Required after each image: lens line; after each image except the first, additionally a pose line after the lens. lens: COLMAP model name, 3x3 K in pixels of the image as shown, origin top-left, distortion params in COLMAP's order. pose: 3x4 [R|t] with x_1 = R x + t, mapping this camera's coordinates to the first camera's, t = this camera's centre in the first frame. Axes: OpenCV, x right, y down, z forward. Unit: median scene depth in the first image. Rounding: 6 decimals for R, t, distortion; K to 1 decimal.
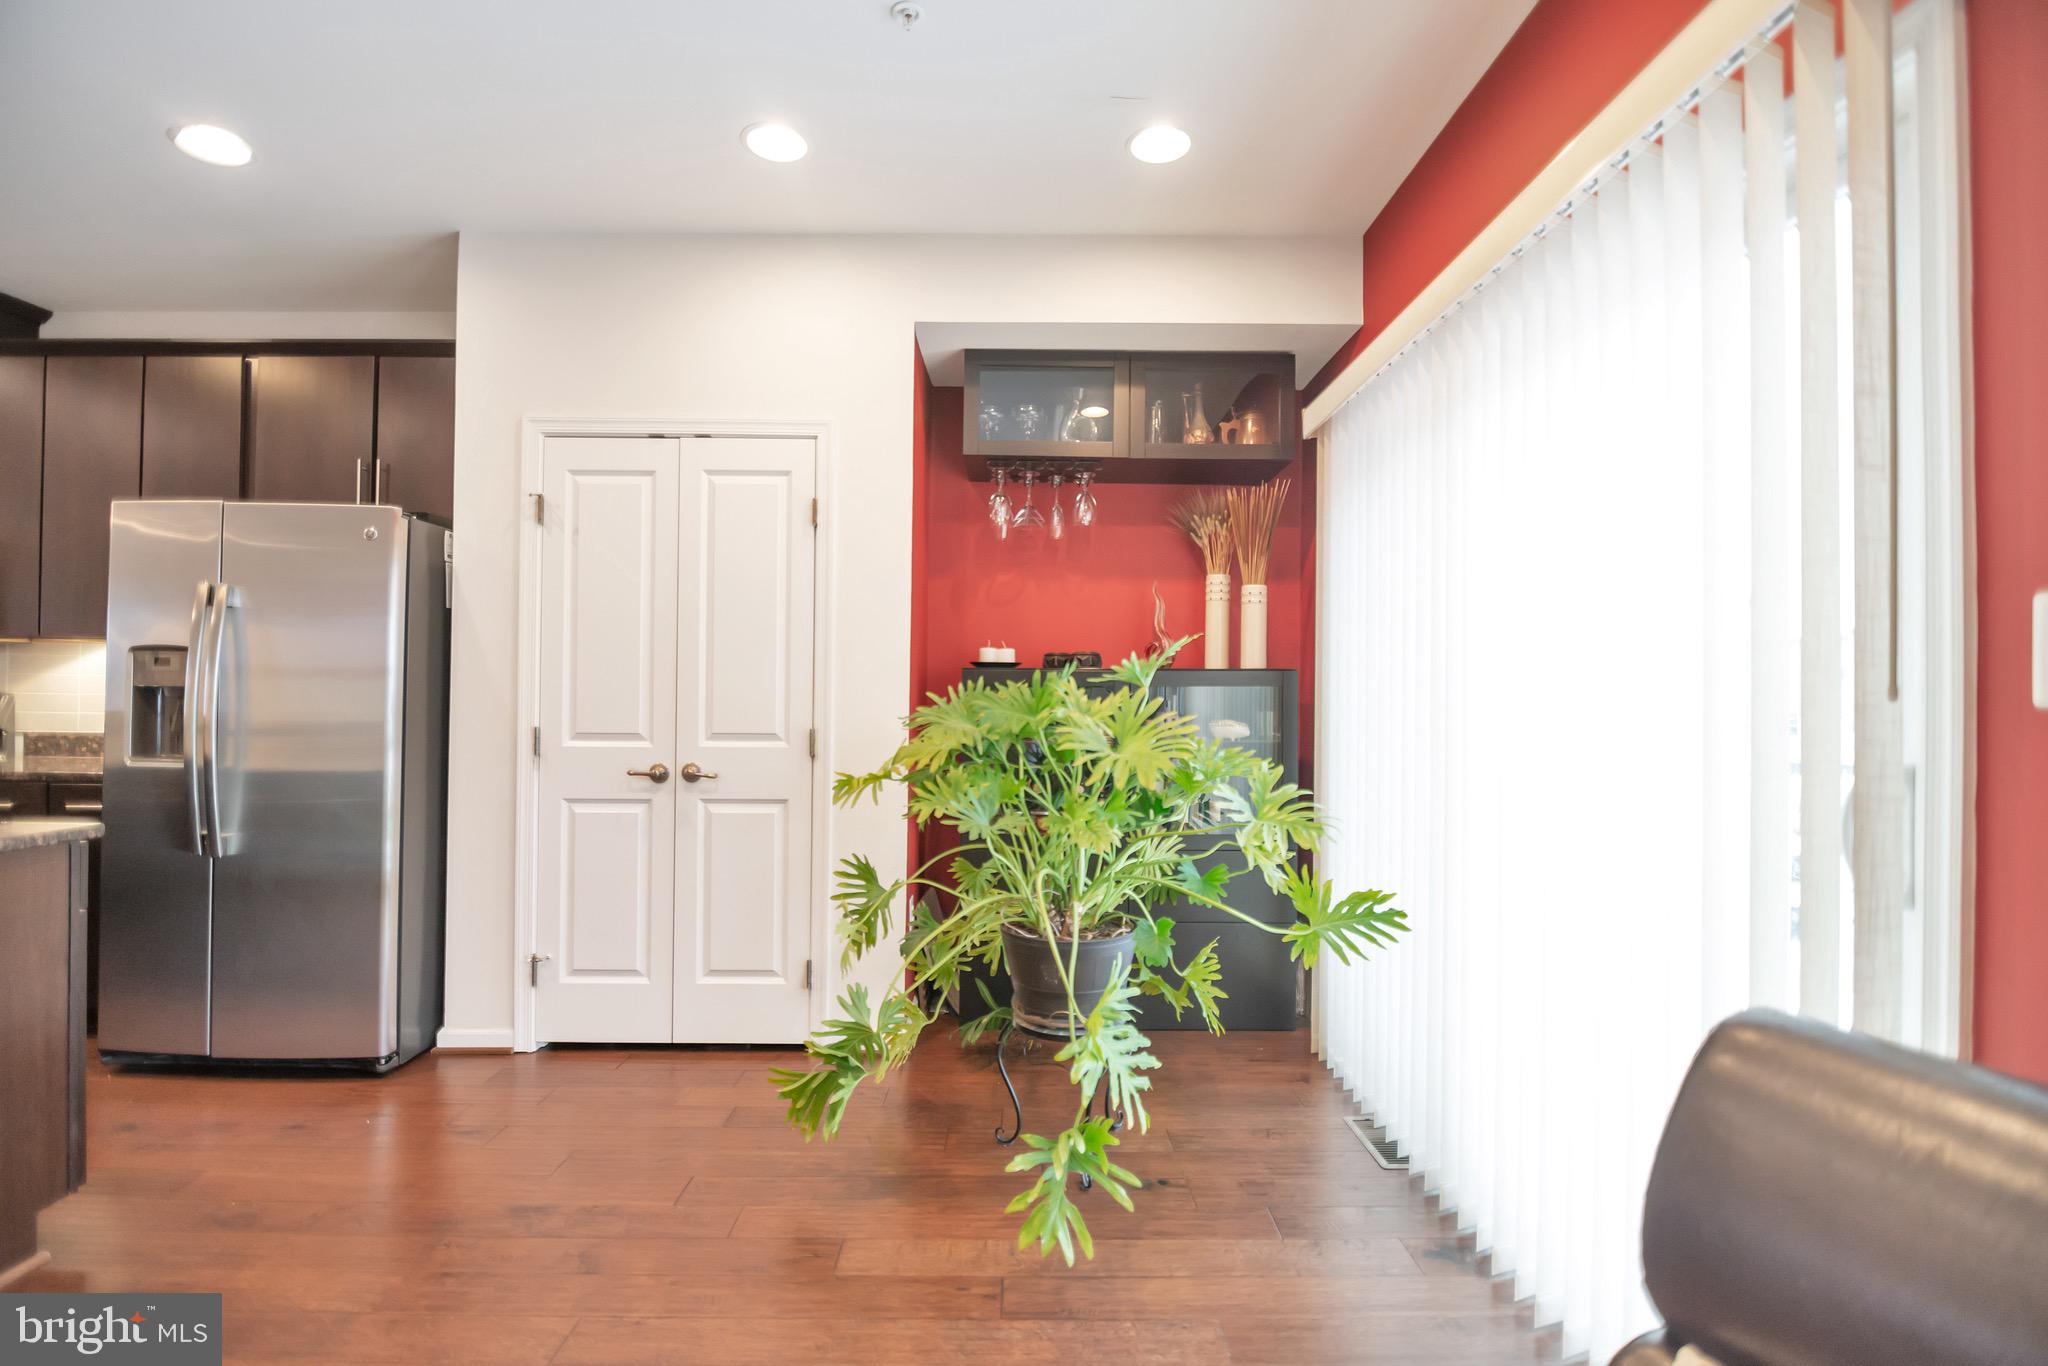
lens RADIAL K [[907.6, 0, 998.7], [0, 907.6, 688.7], [0, 0, 1]] dist [-0.007363, -0.004587]
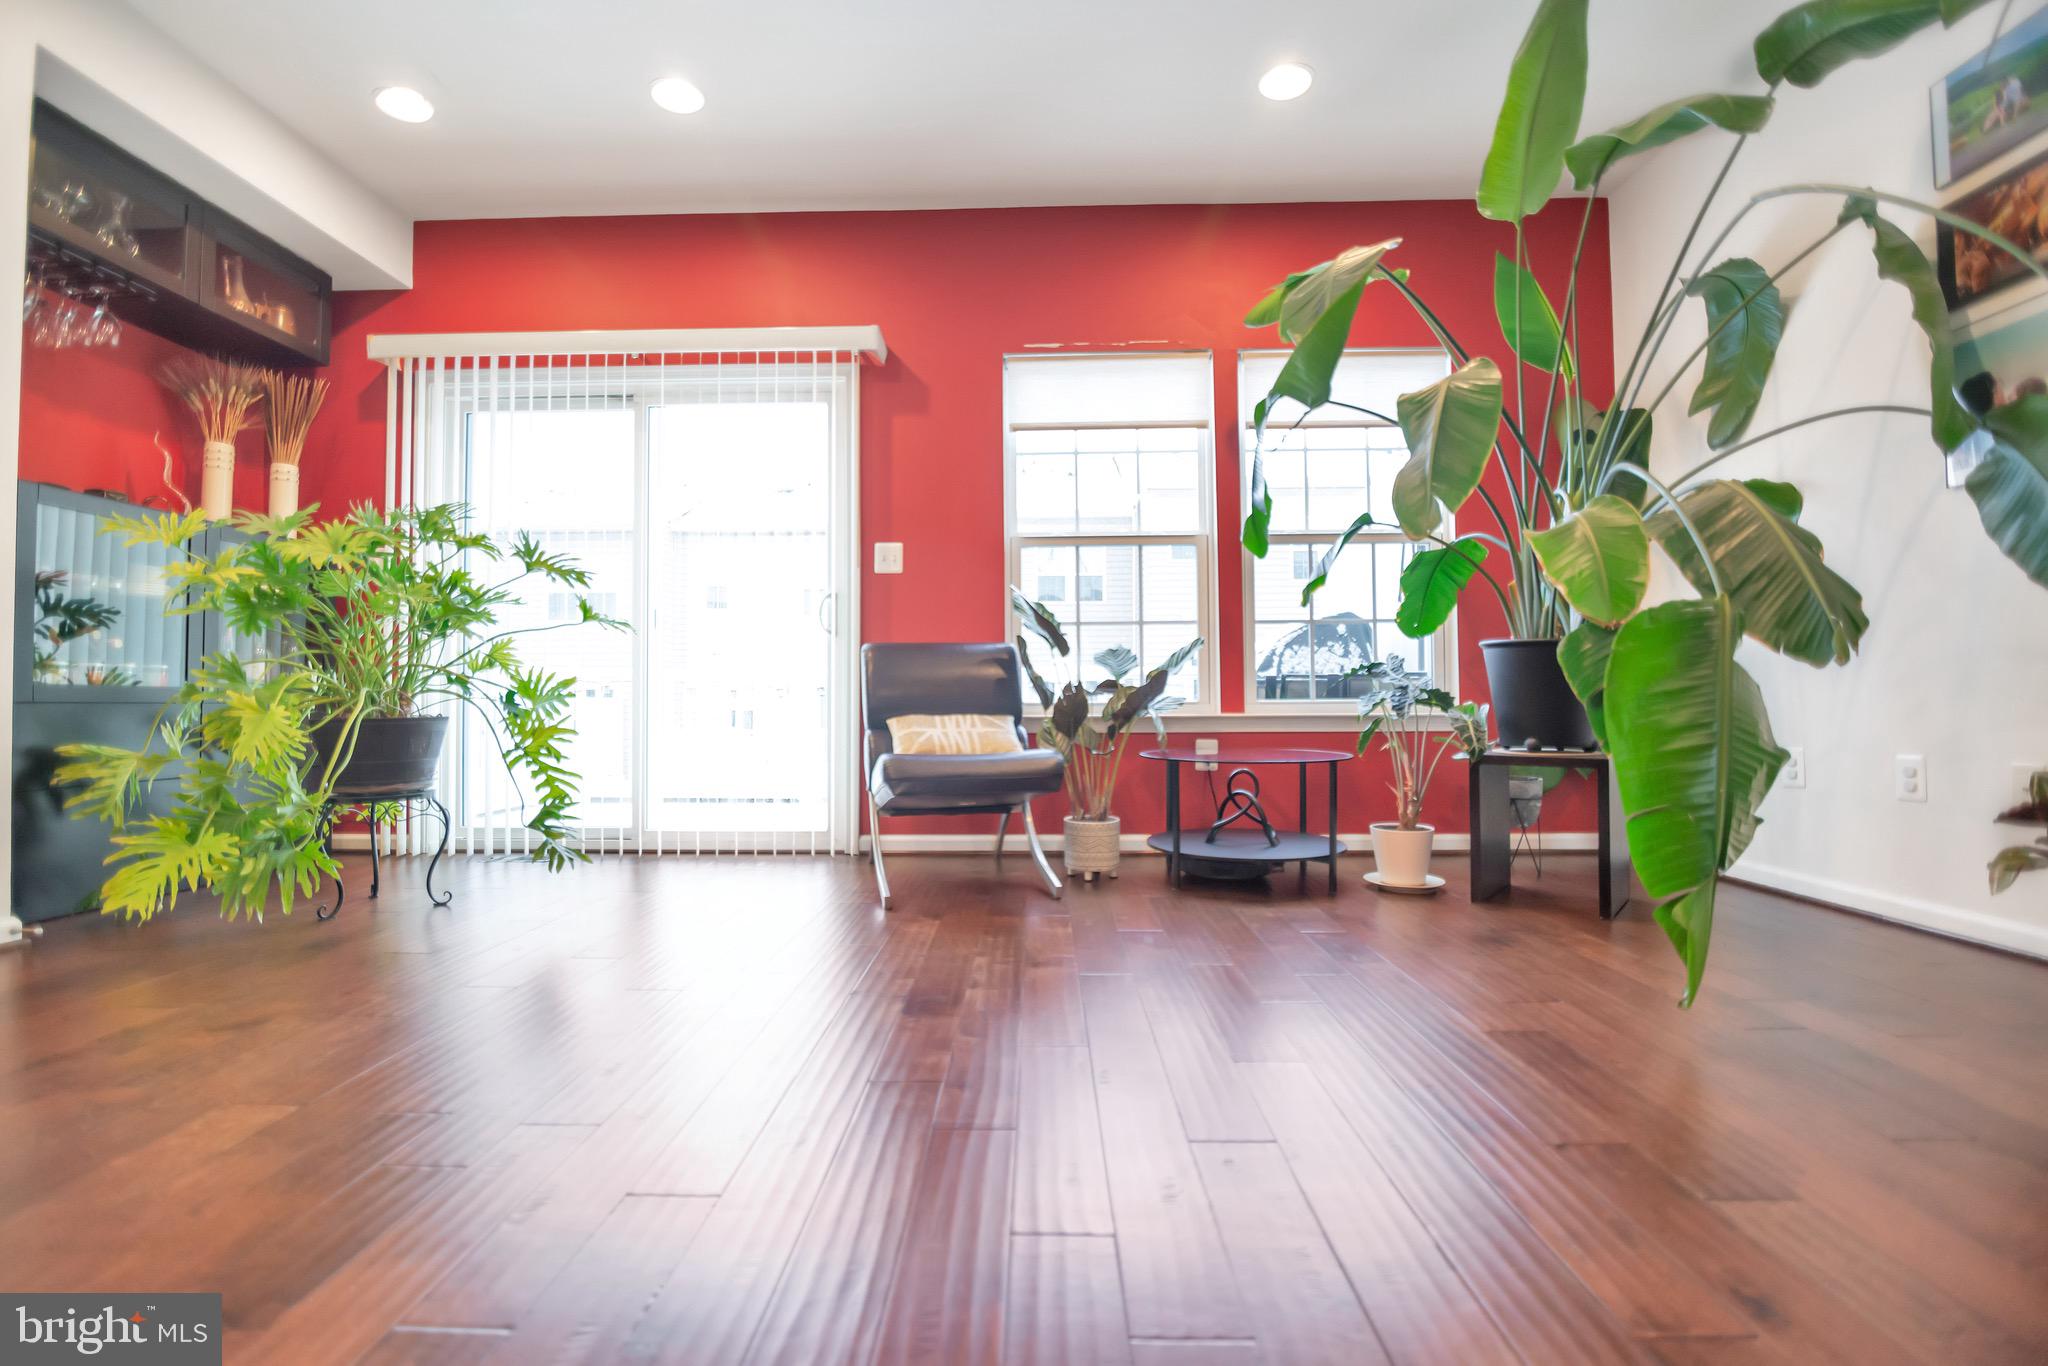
lens RADIAL K [[907.6, 0, 1019.3], [0, 907.6, 685.8], [0, 0, 1]] dist [-0.007363, -0.004587]
pose [[0.020703, 0.011895, 0.999715, -0.858972], [-0.002016, 0.999928, -0.011856, 0.182132], [-0.999784, -0.001770, 0.020725, 0.099843]]
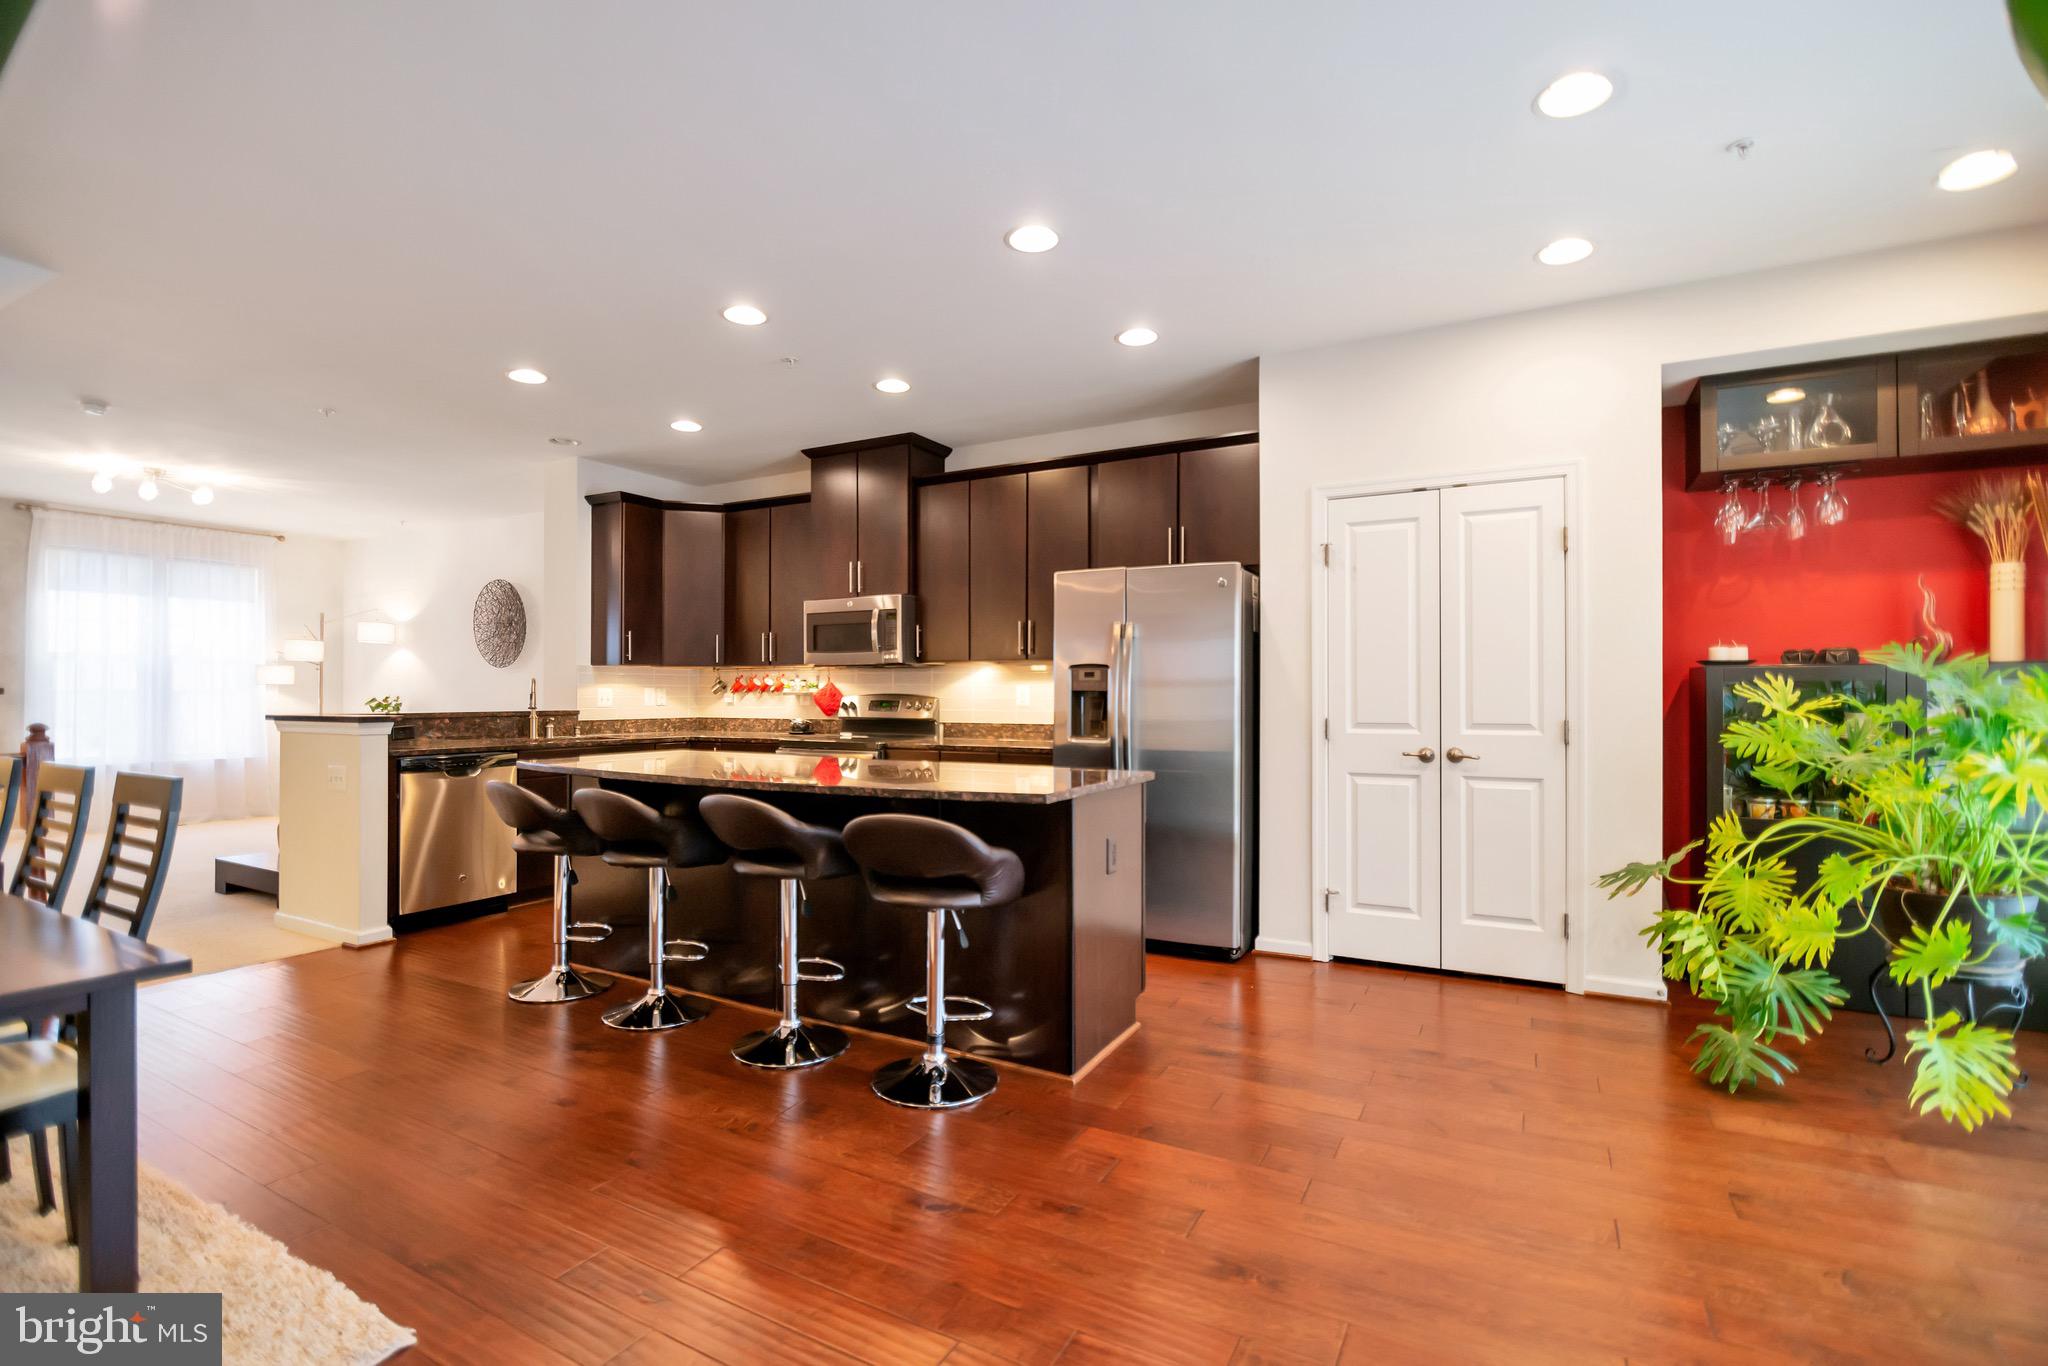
lens RADIAL K [[907.6, 0, 1021.7], [0, 907.6, 689.9], [0, 0, 1]] dist [-0.007363, -0.004587]
pose [[0.879917, -0.011777, -0.474982, -0.269363], [0.010709, 0.999930, -0.004954, 0.002561], [0.475007, -0.000728, 0.879982, -0.386184]]
